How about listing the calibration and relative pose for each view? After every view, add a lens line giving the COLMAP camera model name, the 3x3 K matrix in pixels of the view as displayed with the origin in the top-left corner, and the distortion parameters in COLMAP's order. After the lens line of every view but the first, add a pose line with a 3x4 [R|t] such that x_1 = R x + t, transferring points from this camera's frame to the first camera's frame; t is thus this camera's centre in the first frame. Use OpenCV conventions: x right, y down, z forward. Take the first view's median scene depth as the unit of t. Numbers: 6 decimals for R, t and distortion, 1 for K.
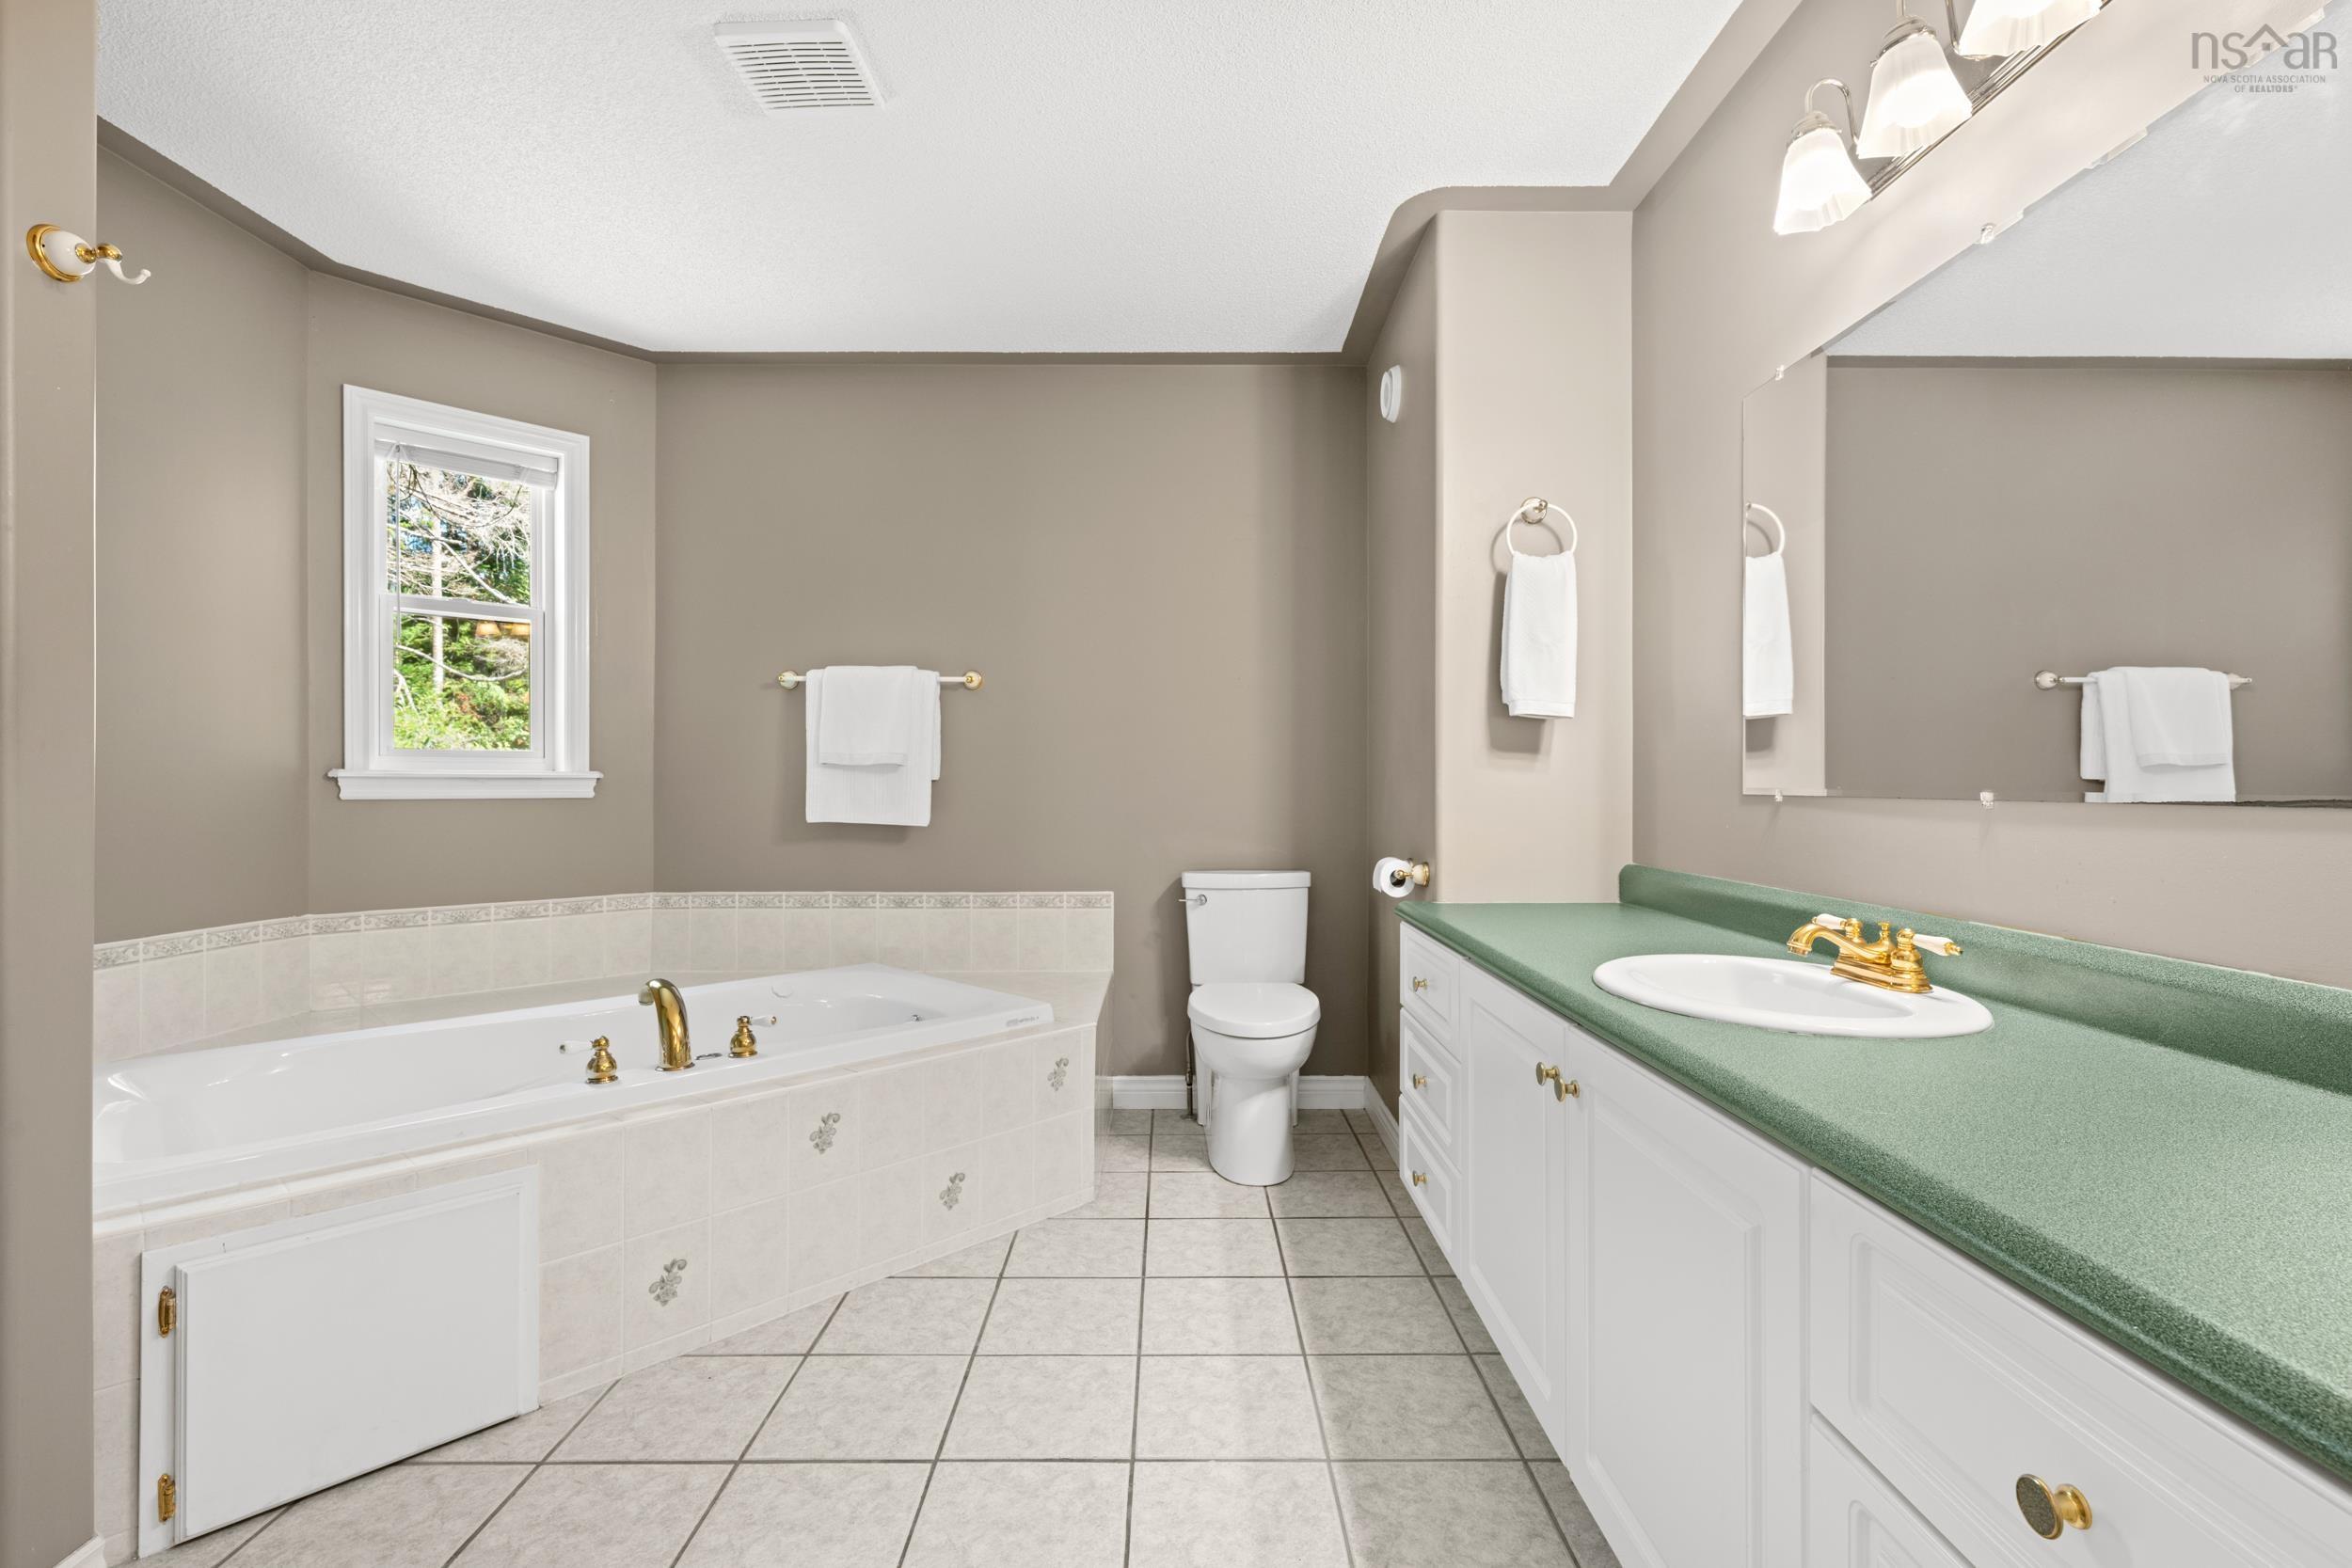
lens RADIAL K [[1071.5, 0, 1178.1], [0, 1071.5, 785.2], [0, 0, 1]] dist [0.000121, 0.000038]
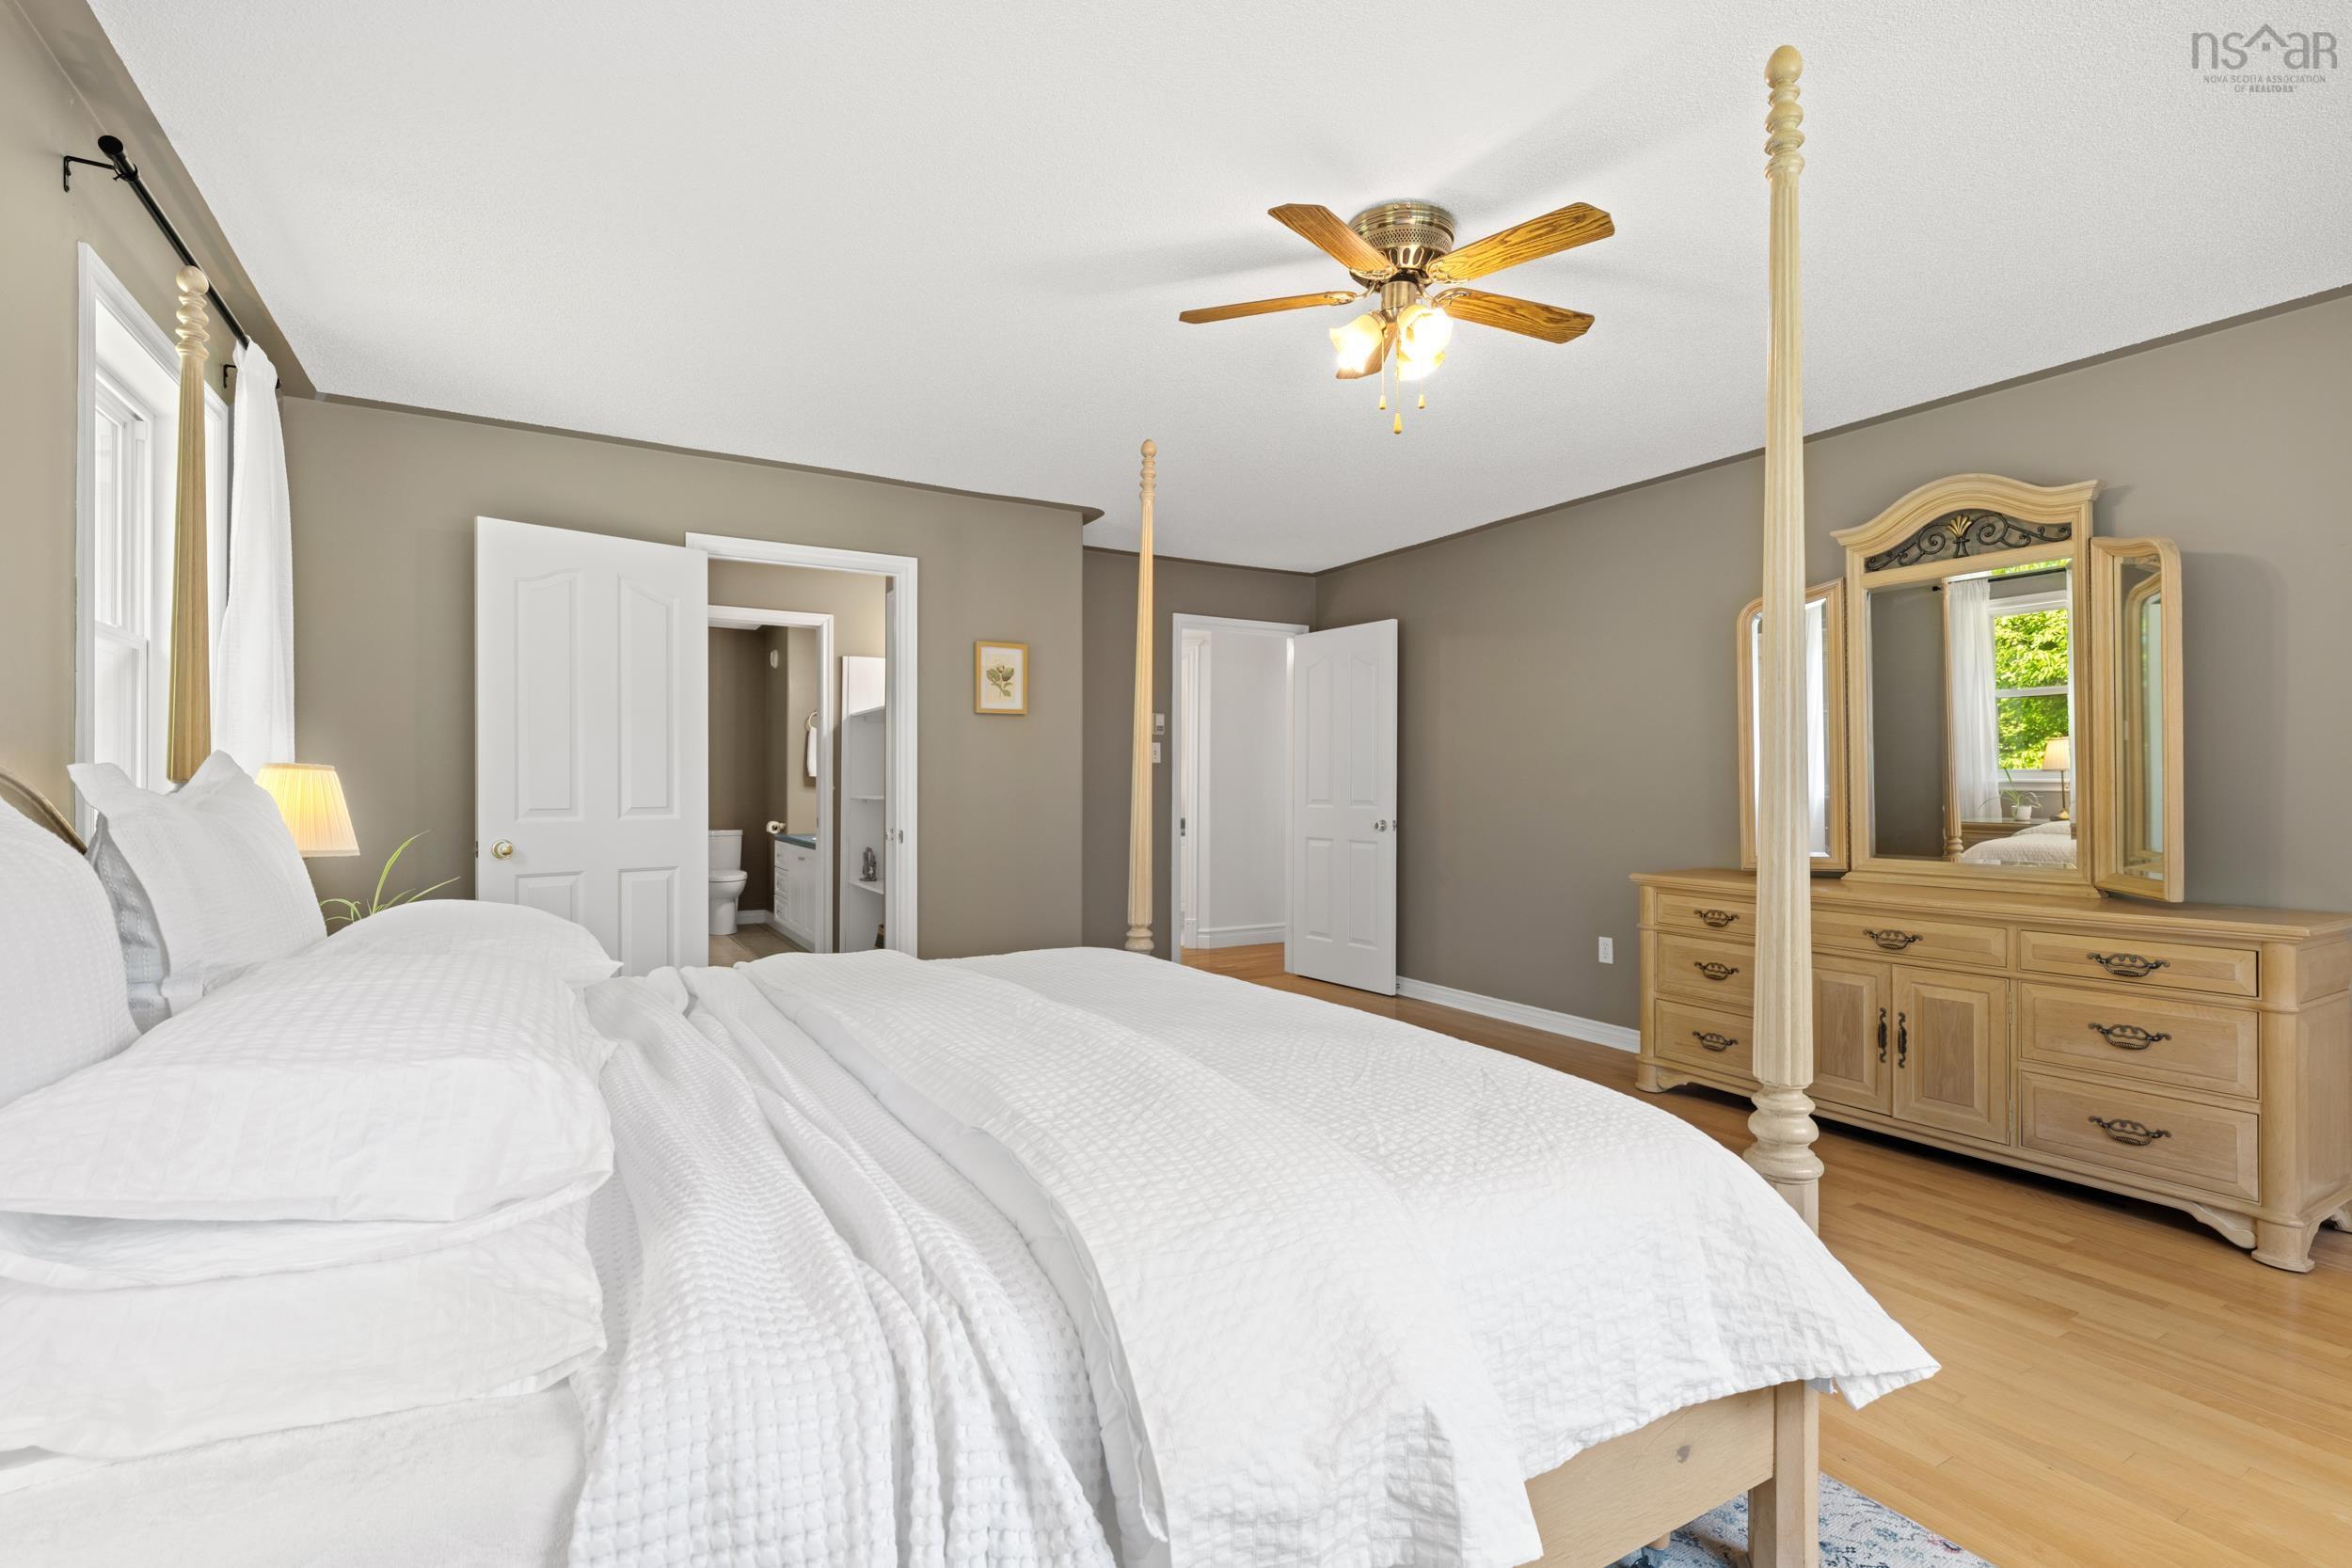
lens RADIAL K [[1071.5, 0, 1178.8], [0, 1071.5, 779.6], [0, 0, 1]] dist [0.000121, 0.000038]
pose [[0.859976, 0.000803, 0.510333, -0.368078], [0.002960, 0.999974, -0.006562, -0.026066], [-0.510325, 0.007154, 0.859952, -2.237555]]
